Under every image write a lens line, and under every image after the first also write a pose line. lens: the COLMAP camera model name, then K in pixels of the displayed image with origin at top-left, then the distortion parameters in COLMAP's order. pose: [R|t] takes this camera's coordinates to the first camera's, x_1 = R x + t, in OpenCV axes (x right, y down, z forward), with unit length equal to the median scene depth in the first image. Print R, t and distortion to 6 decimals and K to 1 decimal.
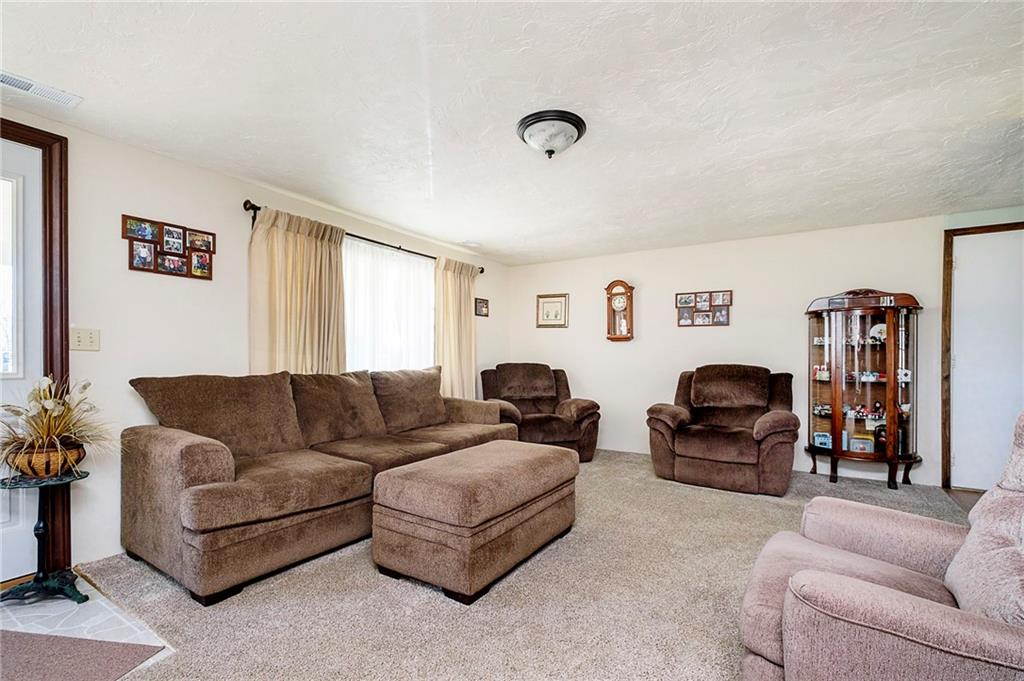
lens RADIAL K [[448.2, 0, 513.0], [0, 448.2, 348.9], [0, 0, 1]] dist [0.005141, 0.001066]
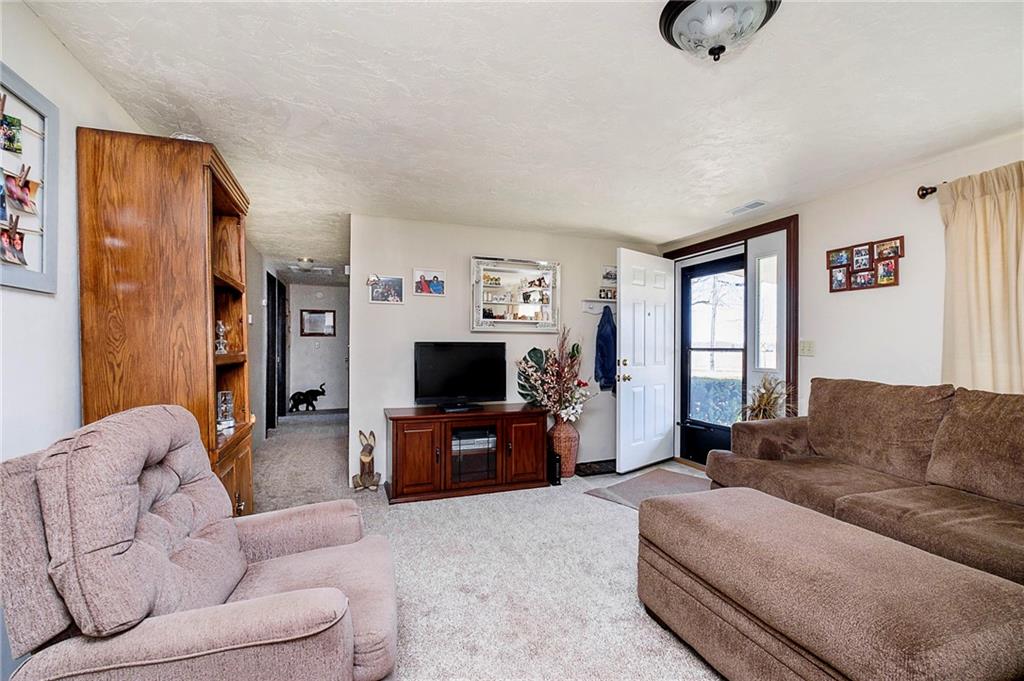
lens RADIAL K [[448.2, 0, 510.5], [0, 448.2, 347.0], [0, 0, 1]] dist [0.005141, 0.001066]
pose [[-0.608207, -0.007072, -0.793747, 0.666910], [0.002149, 0.999942, -0.010555, -0.010470], [0.793776, -0.008126, -0.608156, 0.994430]]
